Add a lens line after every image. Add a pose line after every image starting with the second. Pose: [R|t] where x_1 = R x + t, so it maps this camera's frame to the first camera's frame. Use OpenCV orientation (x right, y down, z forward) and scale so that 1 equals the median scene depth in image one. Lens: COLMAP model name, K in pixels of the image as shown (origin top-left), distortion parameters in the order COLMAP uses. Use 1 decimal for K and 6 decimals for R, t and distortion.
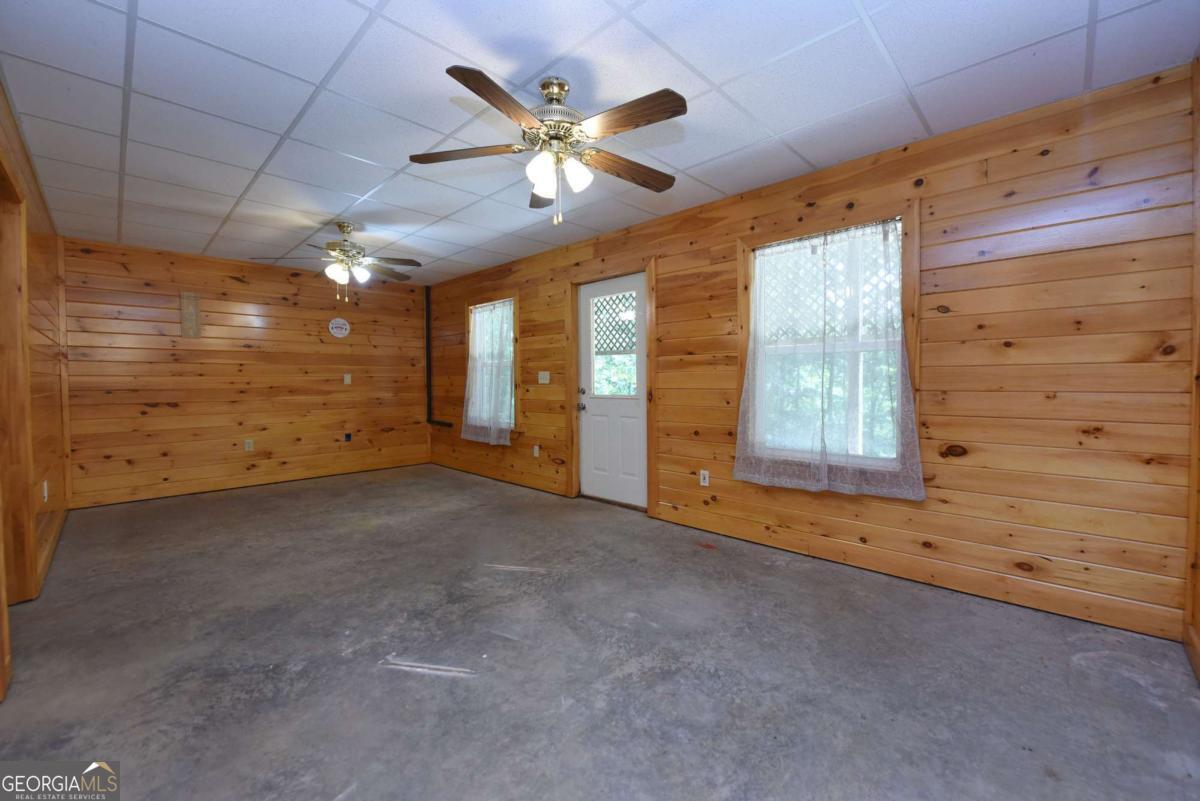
lens RADIAL K [[479.0, 0, 606.0], [0, 479.0, 392.8], [0, 0, 1]] dist [-0.015931, -0.001728]
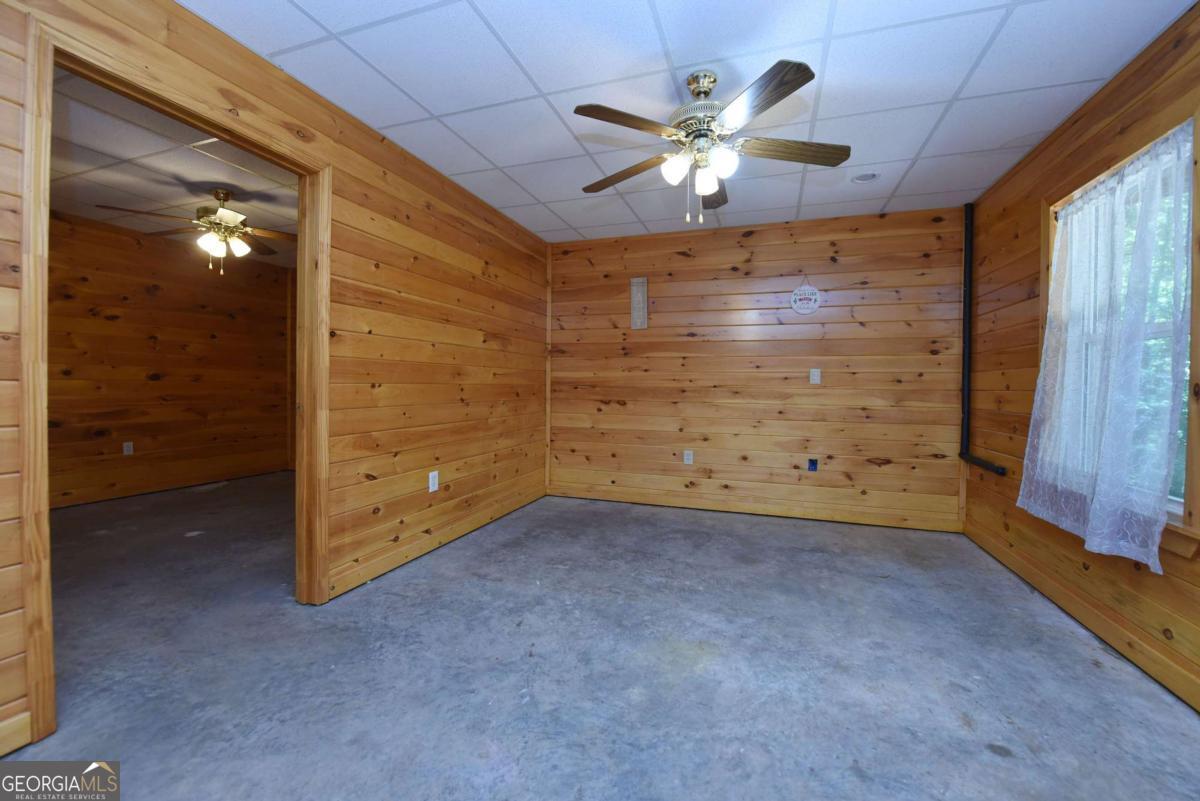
lens RADIAL K [[479.0, 0, 605.2], [0, 479.0, 391.7], [0, 0, 1]] dist [-0.015931, -0.001728]
pose [[0.420317, 0.021280, -0.907128, -0.098463], [-0.038113, 0.999257, 0.005782, -0.000536], [0.906577, 0.032143, 0.420815, 0.682293]]
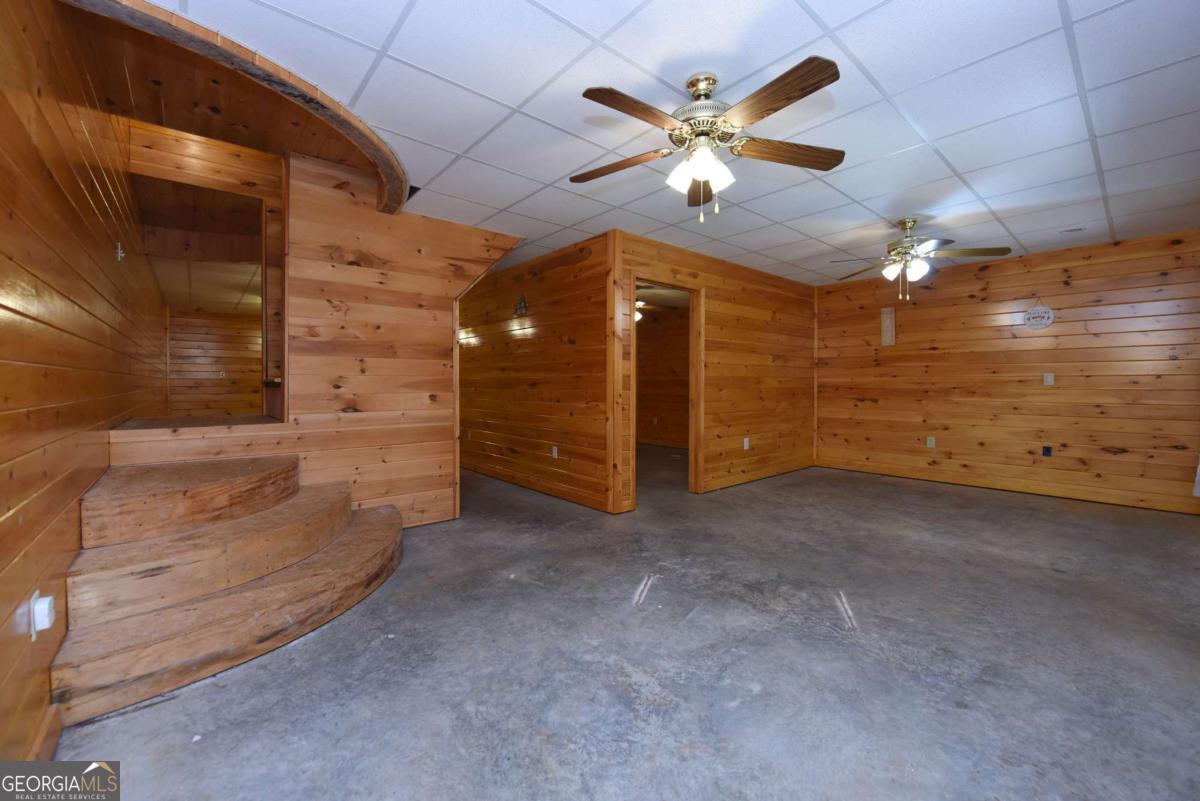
lens RADIAL K [[479.0, 0, 605.1], [0, 479.0, 392.6], [0, 0, 1]] dist [-0.015931, -0.001728]
pose [[-0.093335, 0.022870, -0.995372, 0.481219], [-0.025958, 0.999340, 0.025395, -0.010298], [0.995296, 0.028208, -0.092679, 0.480859]]
